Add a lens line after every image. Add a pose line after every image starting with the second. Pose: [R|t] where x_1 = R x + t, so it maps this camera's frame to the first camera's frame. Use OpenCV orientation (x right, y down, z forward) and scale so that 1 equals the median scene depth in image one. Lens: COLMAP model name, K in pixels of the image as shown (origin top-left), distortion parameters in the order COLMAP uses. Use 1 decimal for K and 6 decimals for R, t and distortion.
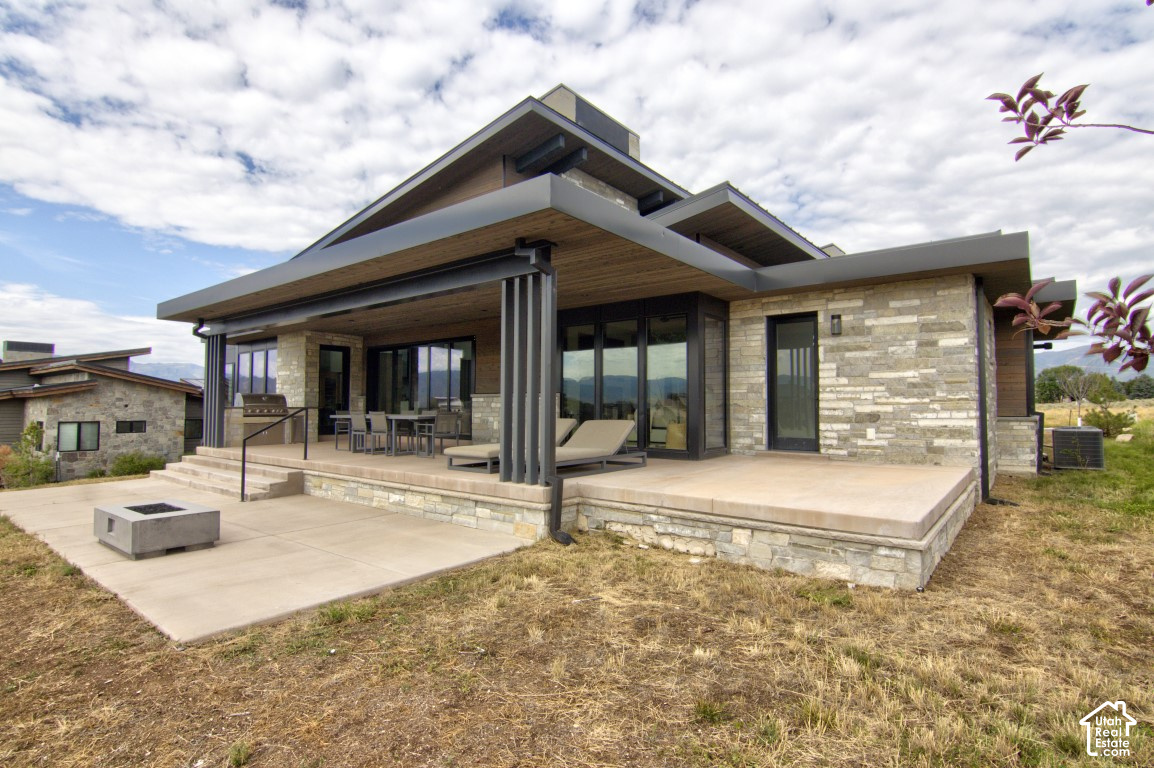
lens RADIAL K [[629.7, 0, 574.5], [0, 629.7, 370.2], [0, 0, 1]] dist [0.001030, -0.000342]
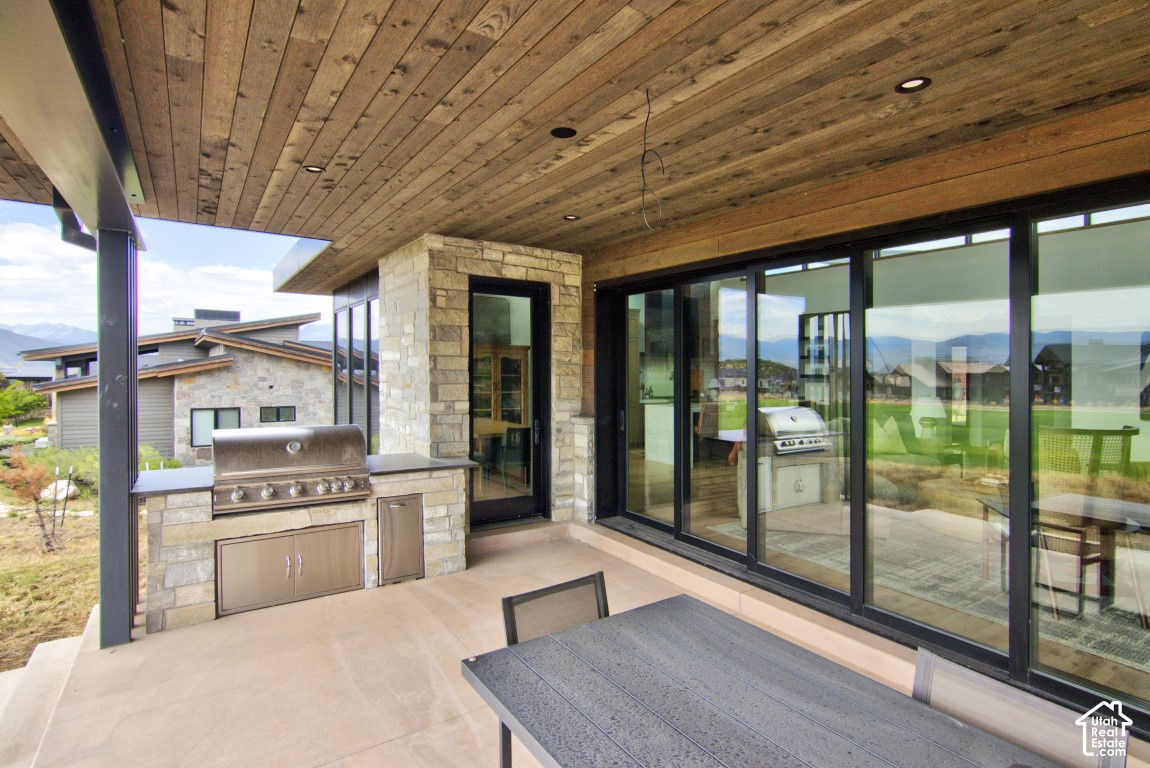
lens RADIAL K [[592.3, 0, 572.5], [0, 592.3, 375.4], [0, 0, 1]] dist [-0.002164, 0.002032]
pose [[0.958465, 0.007714, -0.285105, -0.271424], [0.013463, 0.997296, 0.072246, -0.009053], [0.284892, -0.073083, 0.955770, 0.742538]]
